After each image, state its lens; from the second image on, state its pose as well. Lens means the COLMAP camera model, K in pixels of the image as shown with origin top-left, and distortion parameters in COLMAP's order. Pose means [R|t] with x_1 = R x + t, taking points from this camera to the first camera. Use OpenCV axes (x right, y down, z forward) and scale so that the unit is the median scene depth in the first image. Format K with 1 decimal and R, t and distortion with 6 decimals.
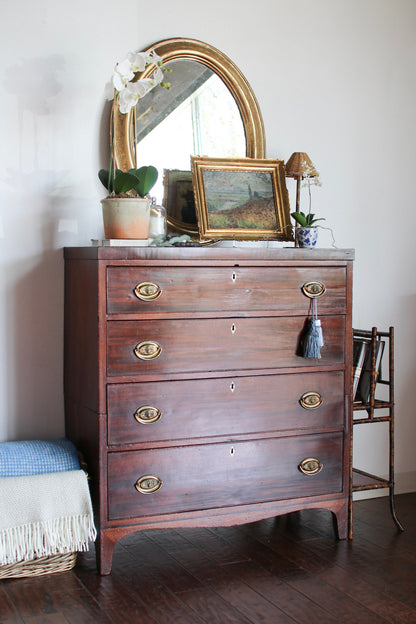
lens RADIAL K [[877.1, 0, 208.6], [0, 877.1, 315.9], [0, 0, 1]] dist [-0.133340, 0.000000]
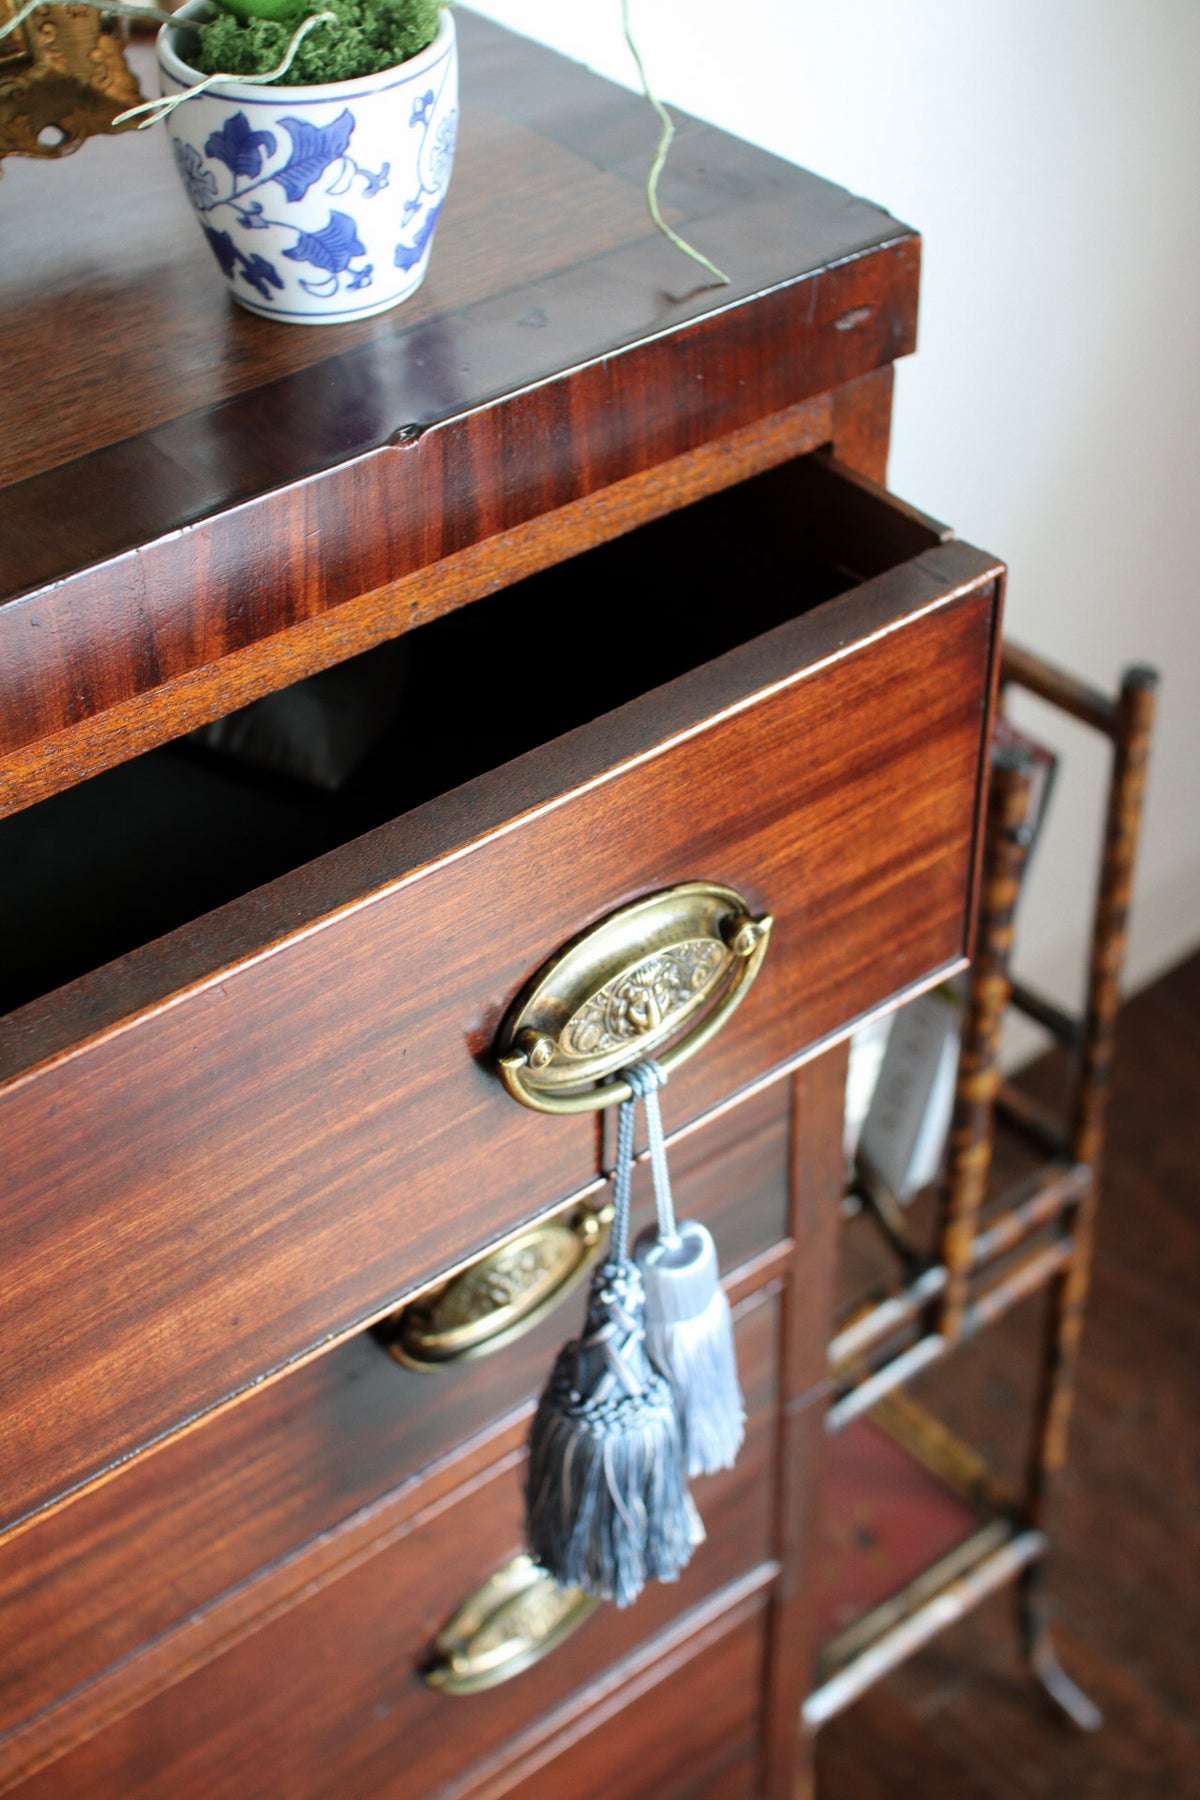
lens RADIAL K [[2530.0, 0, 596.9], [0, 2530.0, 896.3], [0, 0, 1]] dist [-0.133340, 0.000000]
pose [[0.967507, -0.179034, 0.178543, 0.087273], [0.029374, 0.780939, 0.623916, -0.172568], [-0.251133, -0.598398, 0.760823, 0.803063]]
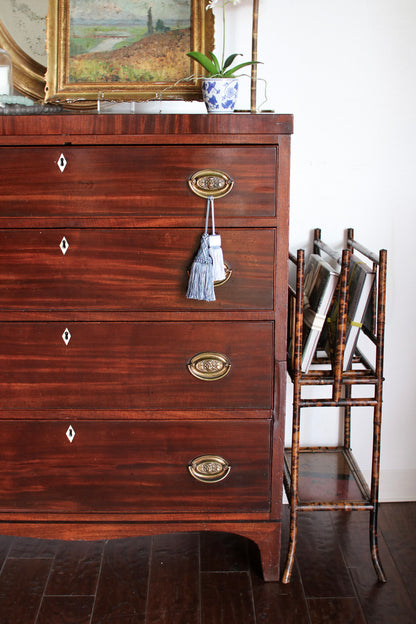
lens RADIAL K [[877.1, 0, 209.4], [0, 877.1, 308.6], [0, 0, 1]] dist [-0.133340, 0.000000]
pose [[0.920206, 0.084843, -0.382129, 0.346591], [-0.023836, 0.986561, 0.161643, -0.042087], [0.390708, -0.139636, 0.909862, 0.444404]]
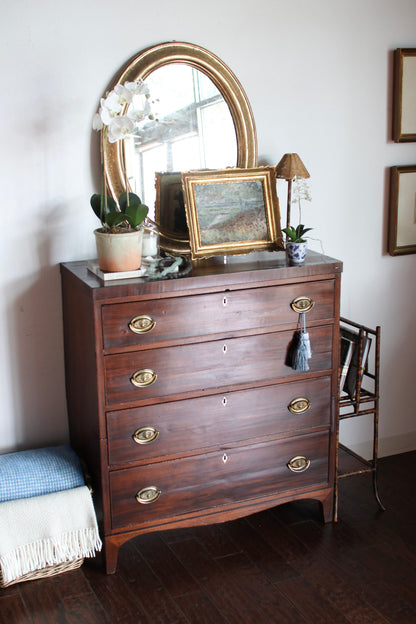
lens RADIAL K [[877.1, 0, 204.9], [0, 877.1, 310.4], [0, 0, 1]] dist [-0.133340, 0.000000]
pose [[0.999869, -0.011825, -0.011041, 0.015770], [0.013766, 0.980371, 0.196681, -0.225514], [0.008498, -0.196807, 0.980405, -0.018203]]
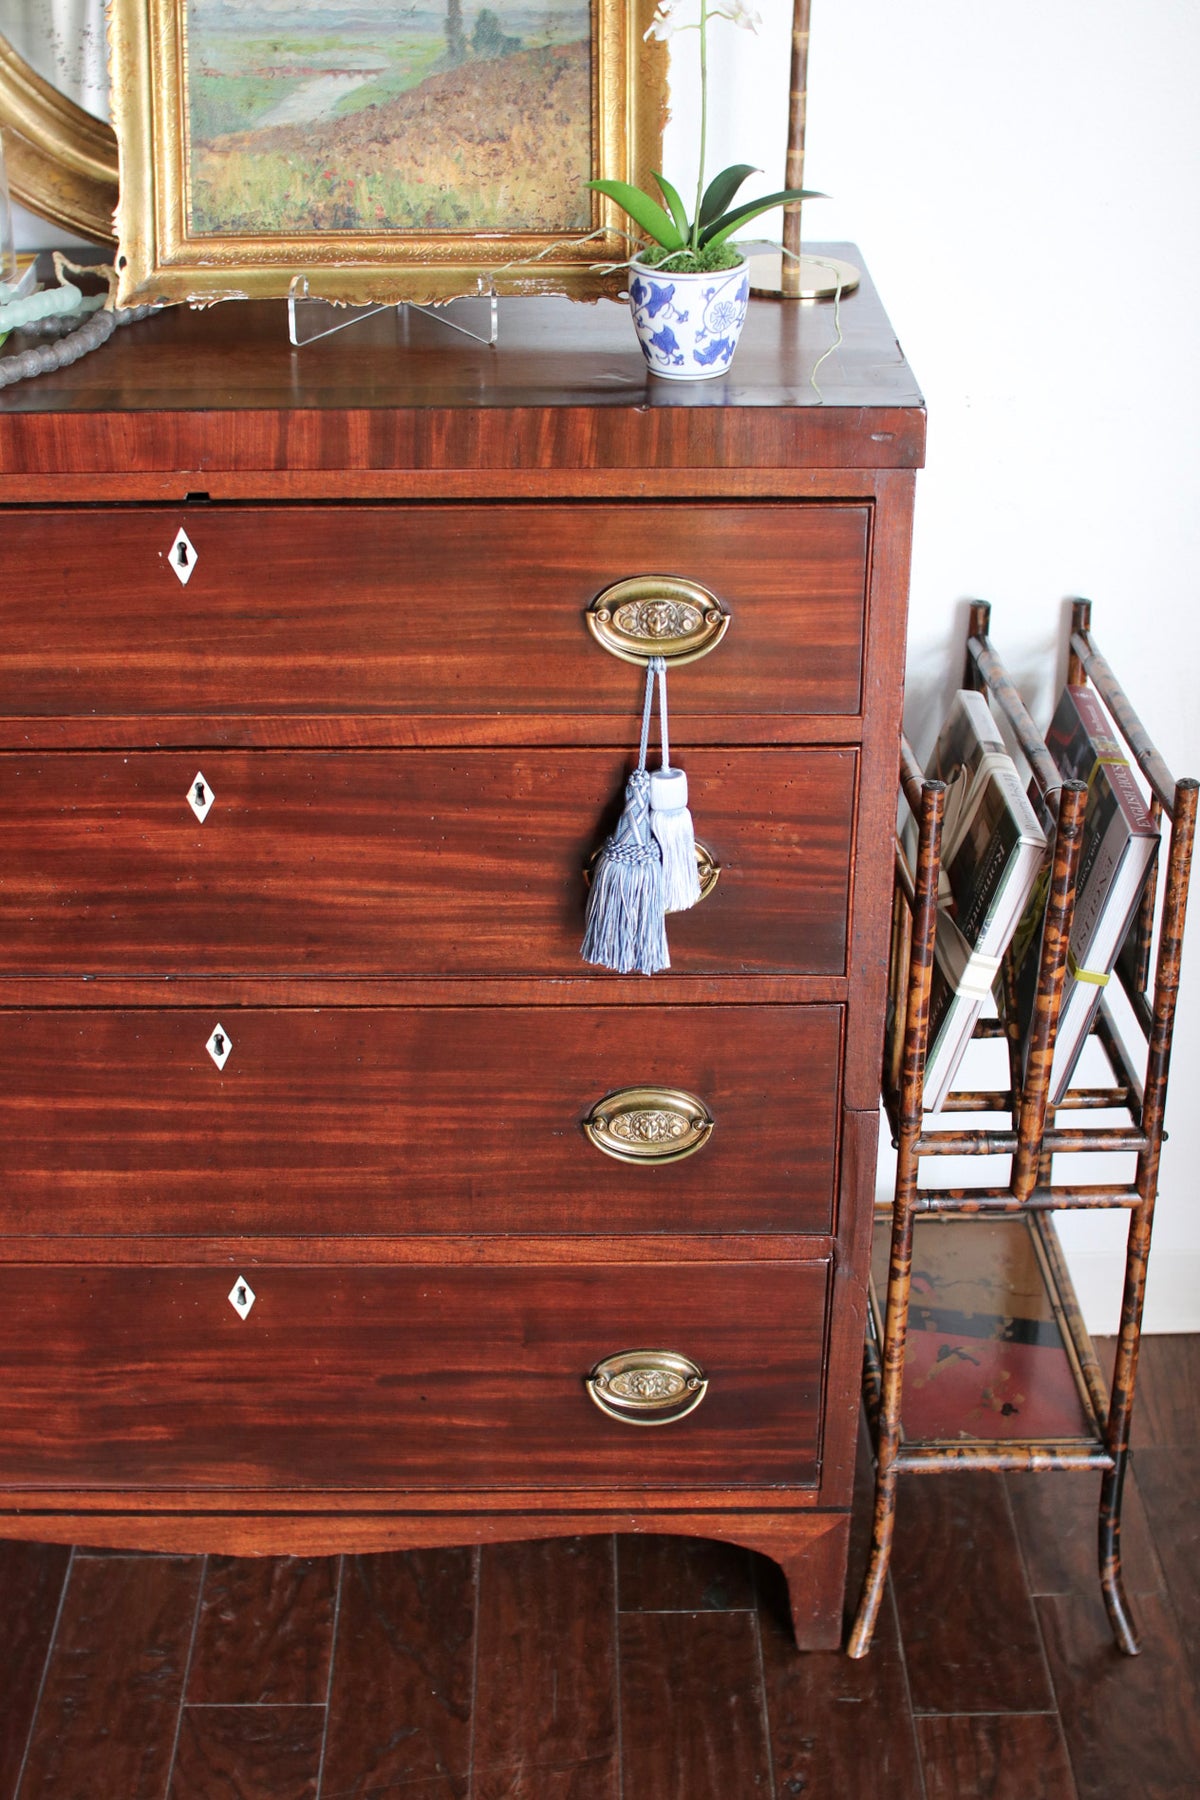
lens RADIAL K [[2530.0, 0, 612.8], [0, 2530.0, 901.0], [0, 0, 1]] dist [-0.133340, 0.000000]
pose [[0.919272, 0.181730, -0.349161, 0.305625], [-0.023815, 0.911096, 0.411505, -0.194105], [0.392902, -0.369970, 0.841873, 0.513331]]
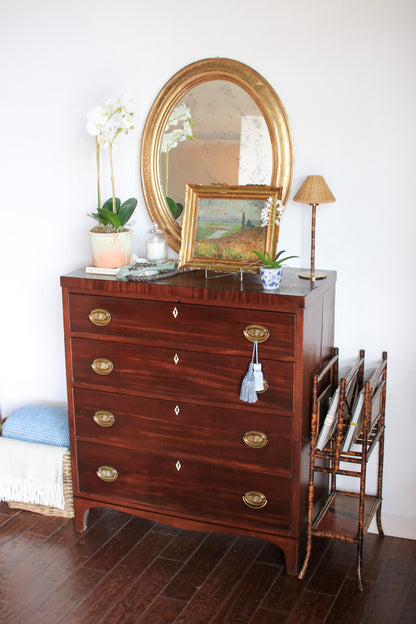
lens RADIAL K [[877.1, 0, 209.7], [0, 877.1, 313.2], [0, 0, 1]] dist [-0.133340, 0.000000]
pose [[0.688110, 0.172840, -0.704720, 0.761933], [-0.035665, 0.978098, 0.205064, -0.248431], [0.724729, -0.115973, 0.679204, 0.292043]]
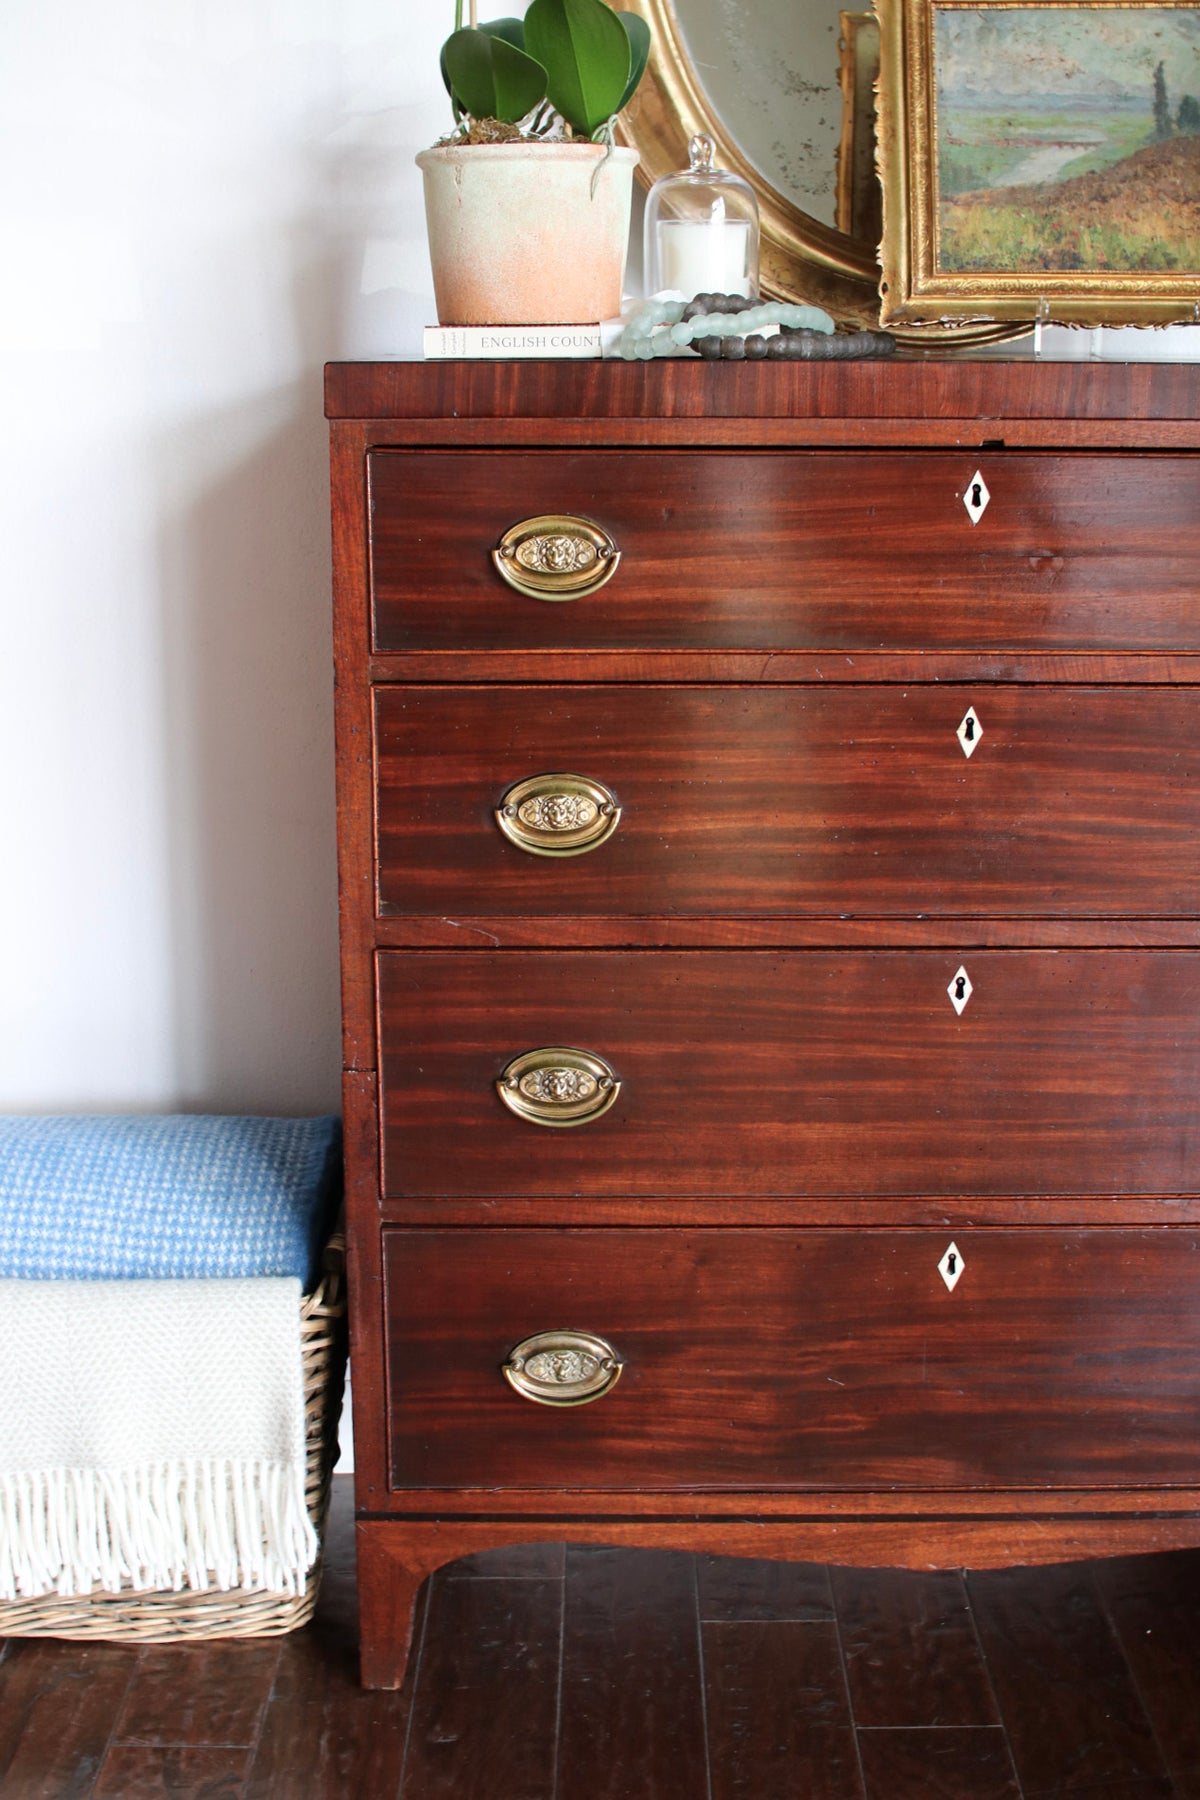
lens RADIAL K [[2530.0, 0, 607.8], [0, 2530.0, 906.2], [0, 0, 1]] dist [-0.133340, 0.000000]
pose [[0.910722, 0.084521, -0.404279, 0.195037], [-0.021674, 0.987268, 0.157579, -0.038355], [0.412451, -0.134749, 0.900959, 0.365662]]
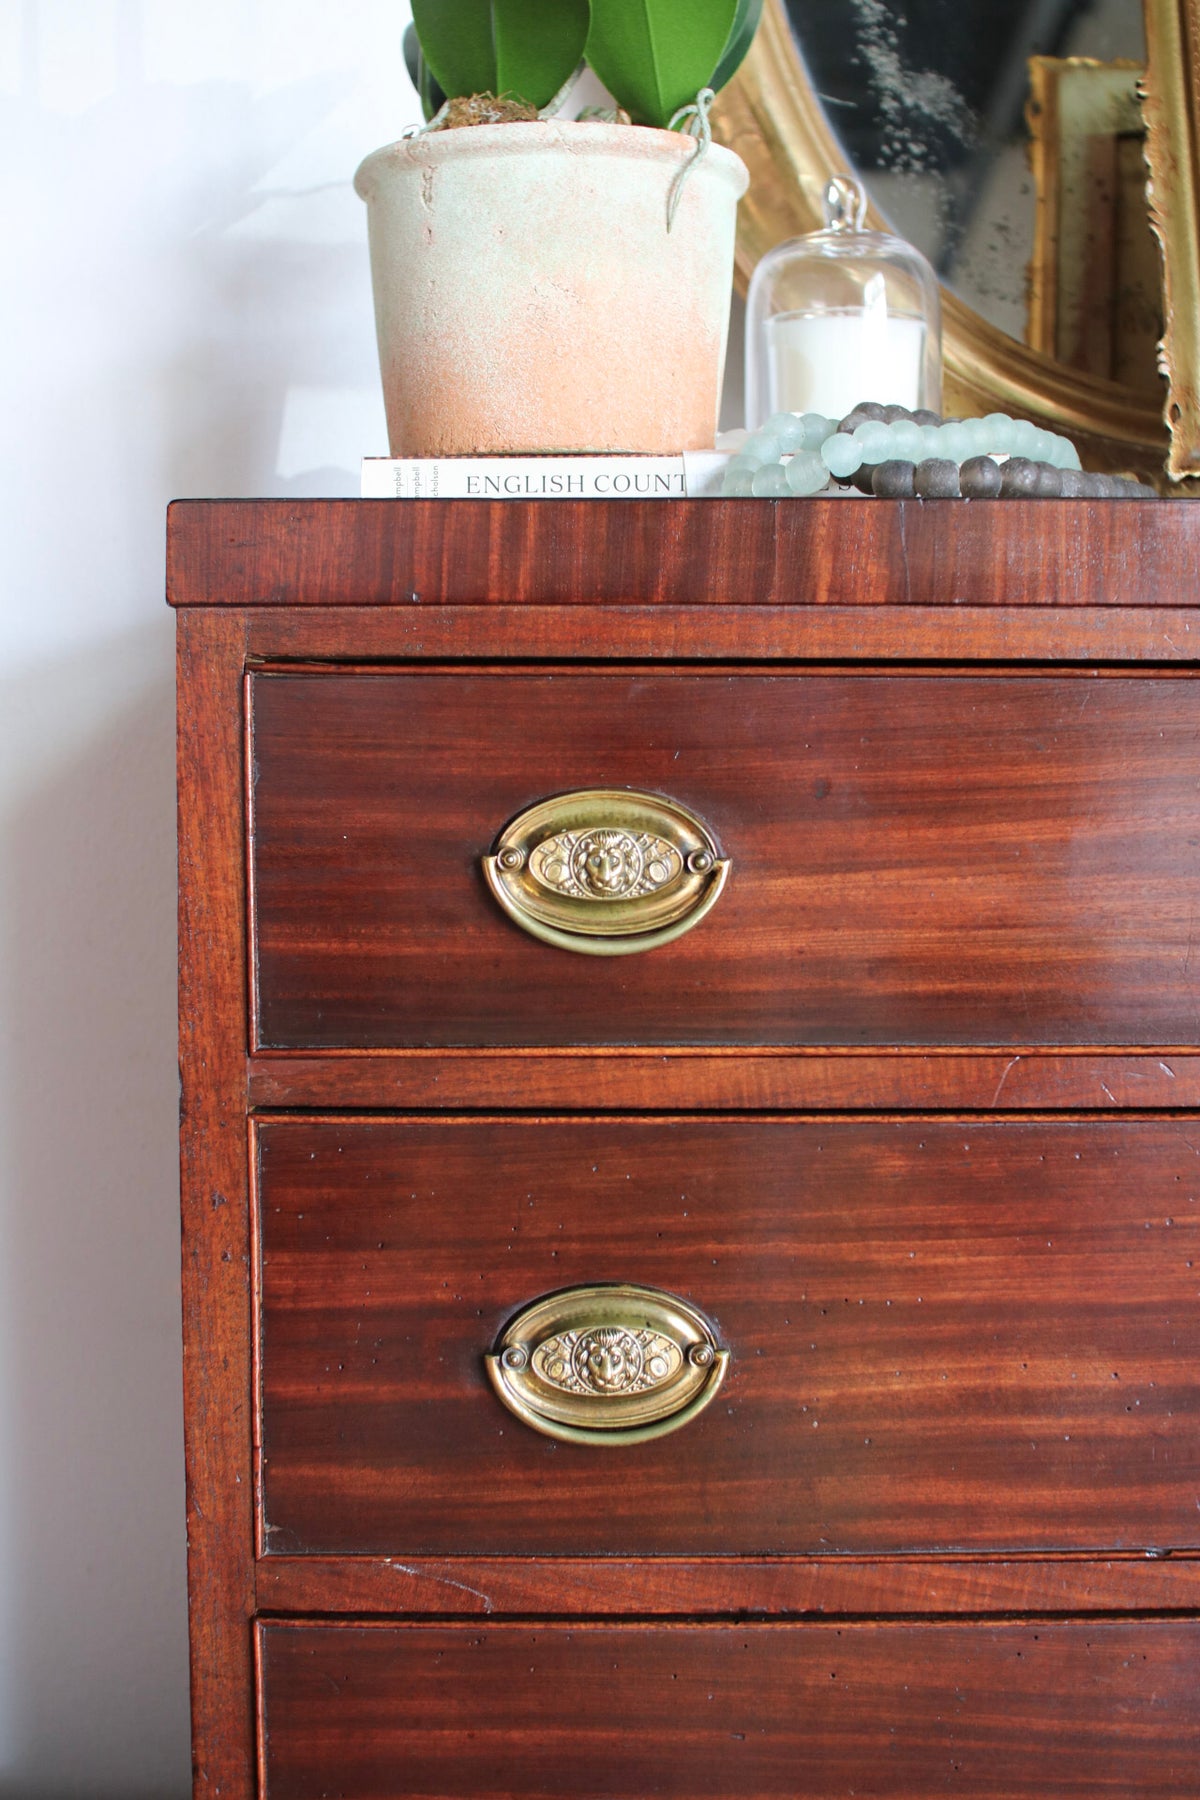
lens RADIAL K [[2530.0, 0, 607.6], [0, 2530.0, 914.9], [0, 0, 1]] dist [-0.133340, 0.000000]
pose [[0.911470, 0.020807, -0.410840, 0.065233], [-0.022231, 0.999752, 0.001310, -0.020611], [0.410765, 0.007939, 0.911707, 0.622994]]
